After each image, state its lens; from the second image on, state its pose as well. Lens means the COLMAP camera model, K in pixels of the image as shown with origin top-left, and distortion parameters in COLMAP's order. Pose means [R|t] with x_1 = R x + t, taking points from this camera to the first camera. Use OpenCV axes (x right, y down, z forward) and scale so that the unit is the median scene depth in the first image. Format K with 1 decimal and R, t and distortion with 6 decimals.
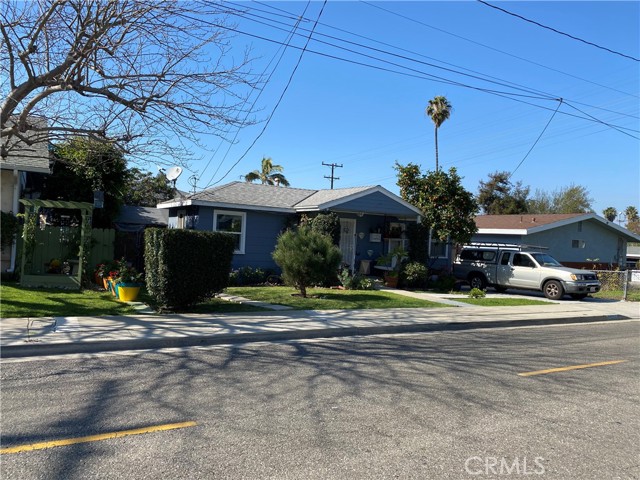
lens RADIAL K [[478.2, 0, 318.6], [0, 478.2, 240.2], [0, 0, 1]] dist [0.072830, 0.000089]
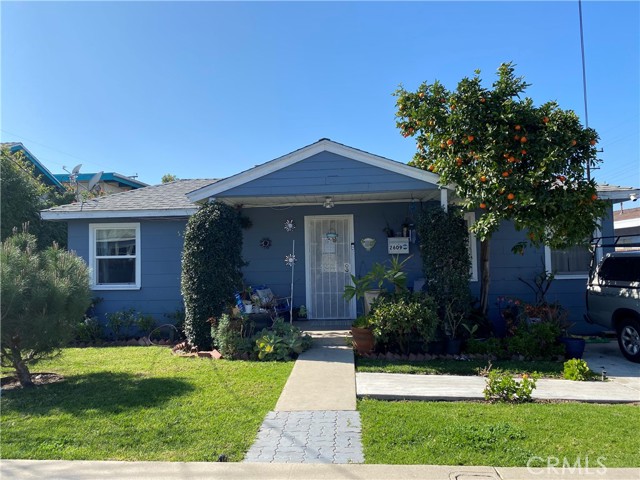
lens RADIAL K [[485.5, 0, 318.7], [0, 485.5, 234.2], [0, 0, 1]] dist [0.058346, -0.070243]
pose [[0.824583, -0.095990, -0.557538, 0.370468], [0.060729, 0.994825, -0.081461, 0.021519], [0.562472, 0.033313, 0.826145, 0.559767]]
